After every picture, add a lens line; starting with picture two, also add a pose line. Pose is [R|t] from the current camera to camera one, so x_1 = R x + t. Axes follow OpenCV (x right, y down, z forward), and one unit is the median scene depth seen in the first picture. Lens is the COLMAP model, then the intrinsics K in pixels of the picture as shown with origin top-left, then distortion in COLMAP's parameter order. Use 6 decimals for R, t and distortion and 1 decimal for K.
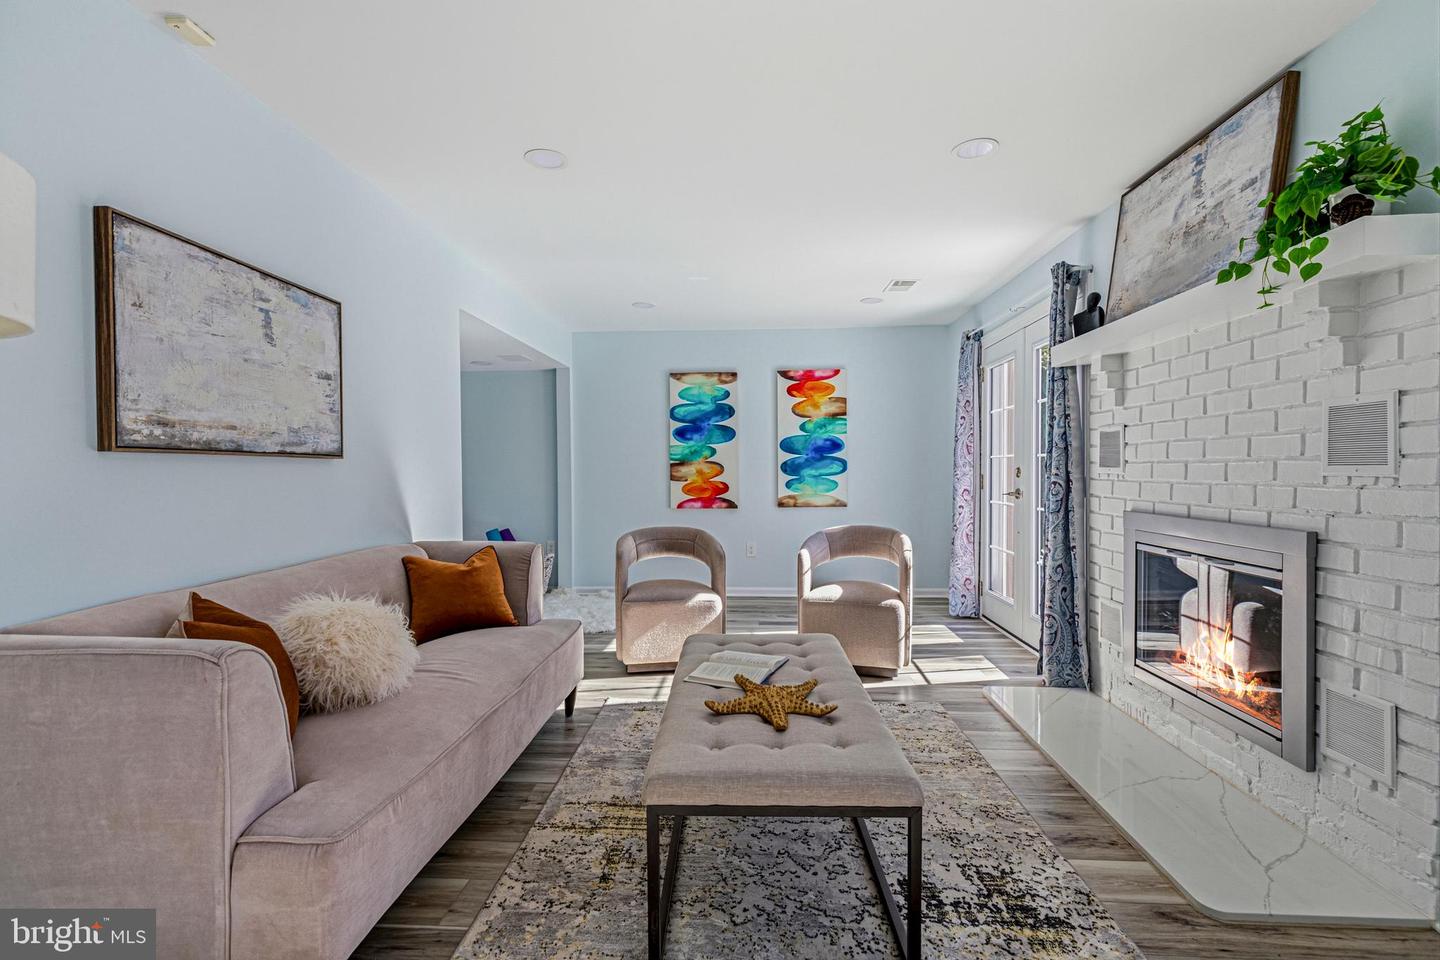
lens RADIAL K [[640.6, 0, 721.4], [0, 640.6, 476.0], [0, 0, 1]] dist [0.009658, -0.000352]
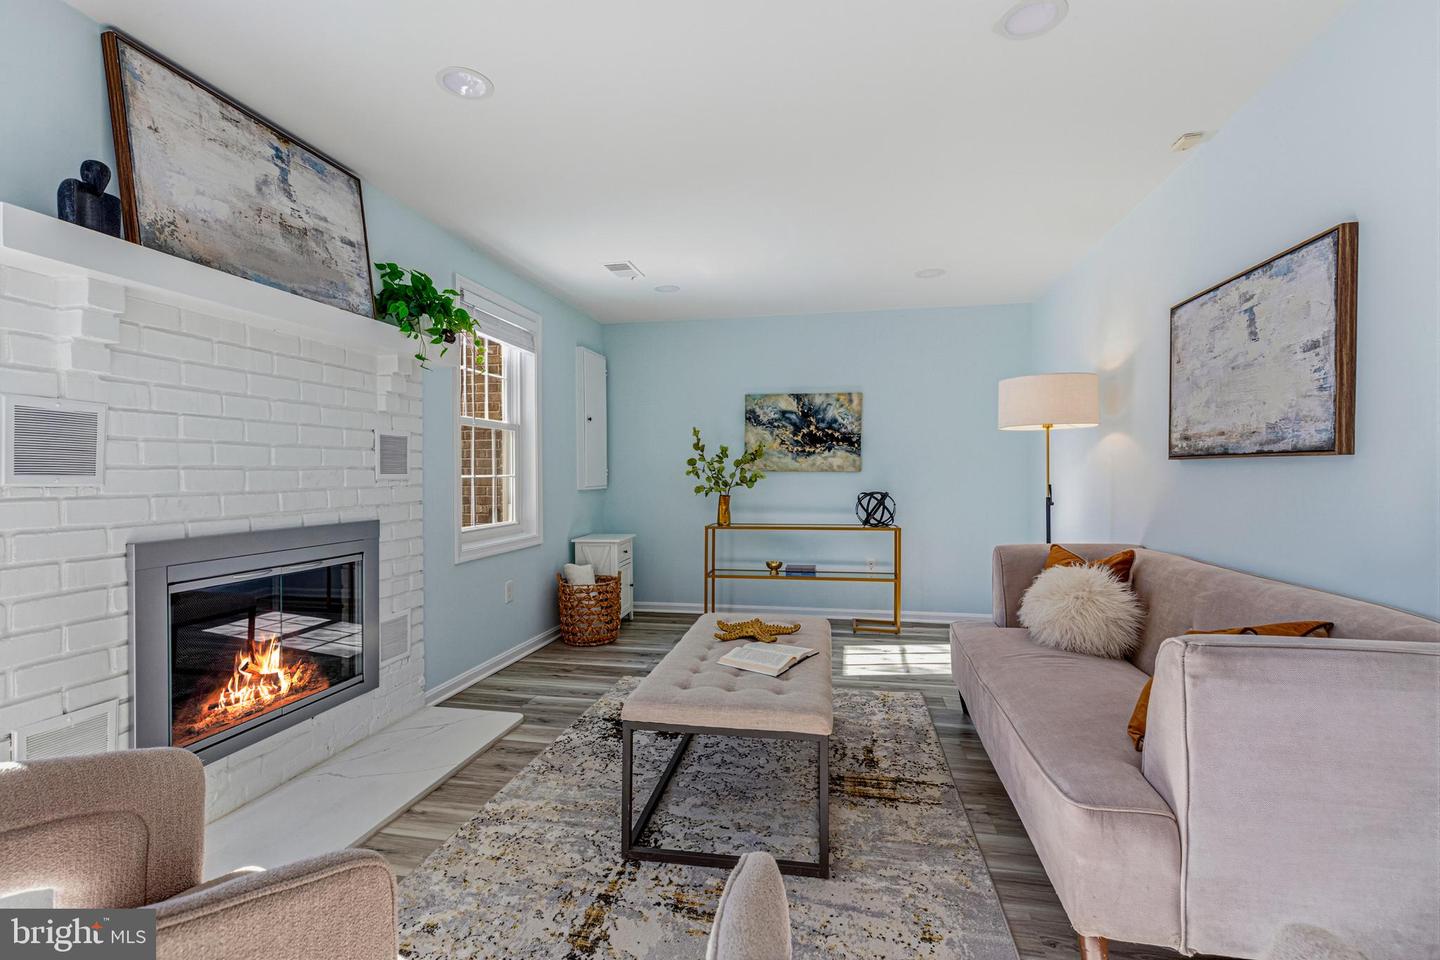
lens RADIAL K [[640.6, 0, 716.4], [0, 640.6, 479.3], [0, 0, 1]] dist [0.009658, -0.000352]
pose [[-0.987891, 0.005152, 0.155062, -0.054110], [0.008383, 0.999761, 0.020196, -0.023228], [-0.154921, 0.021251, -0.987698, 2.069170]]
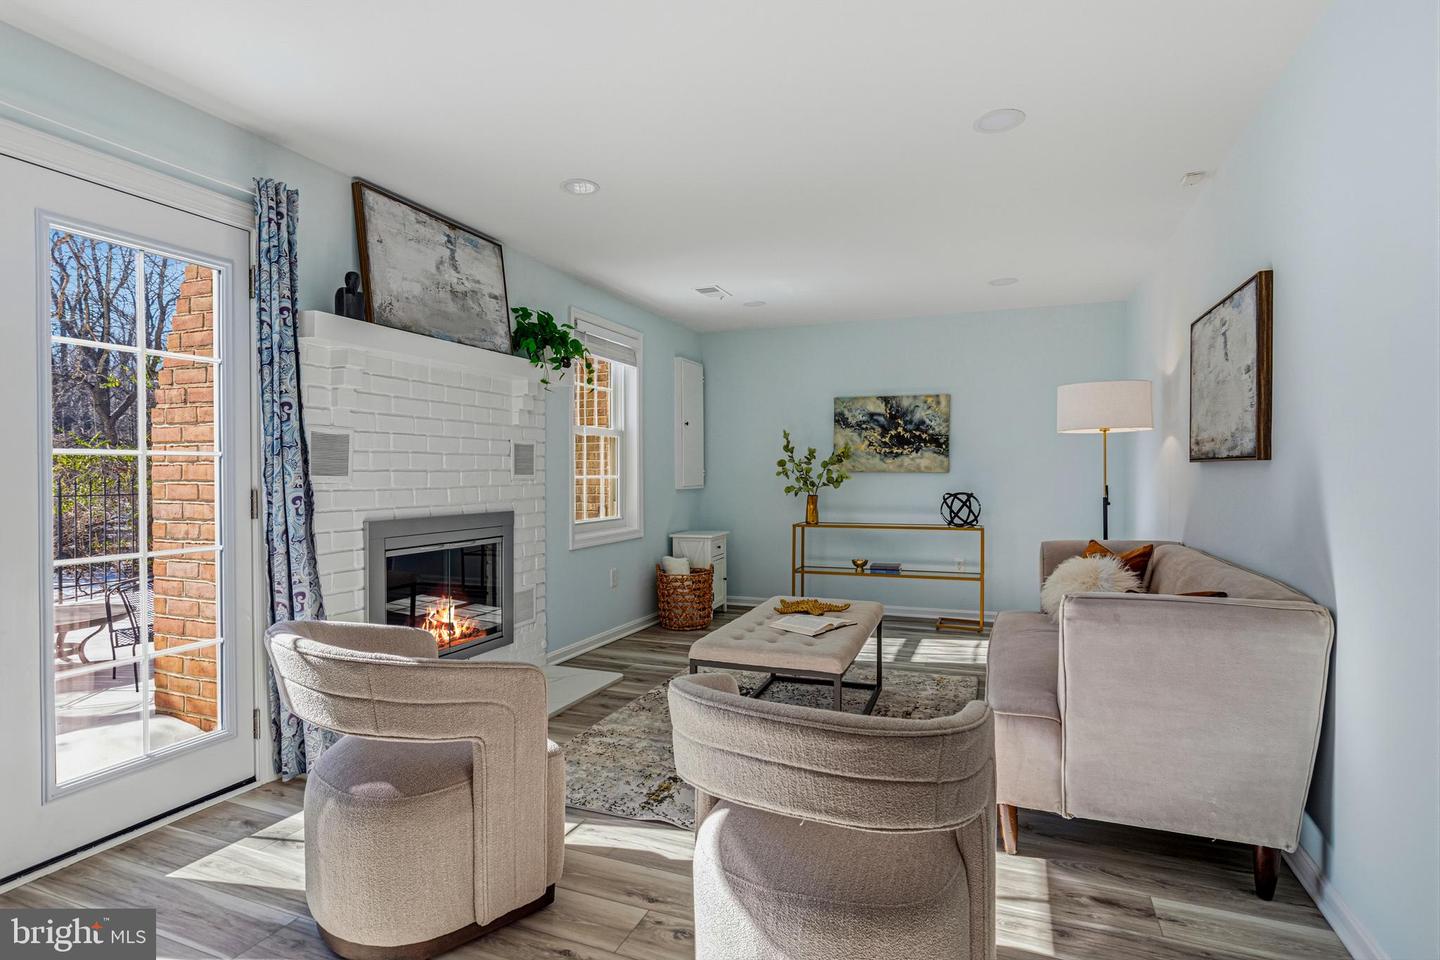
lens RADIAL K [[718.5, 0, 717.3], [0, 718.5, 481.3], [0, 0, 1]] dist [-0.000453, -0.000410]
pose [[-0.944138, 0.002505, 0.329541, -0.275434], [0.009700, 0.999749, 0.020190, -0.028700], [-0.329408, 0.022259, -0.943925, 2.453784]]
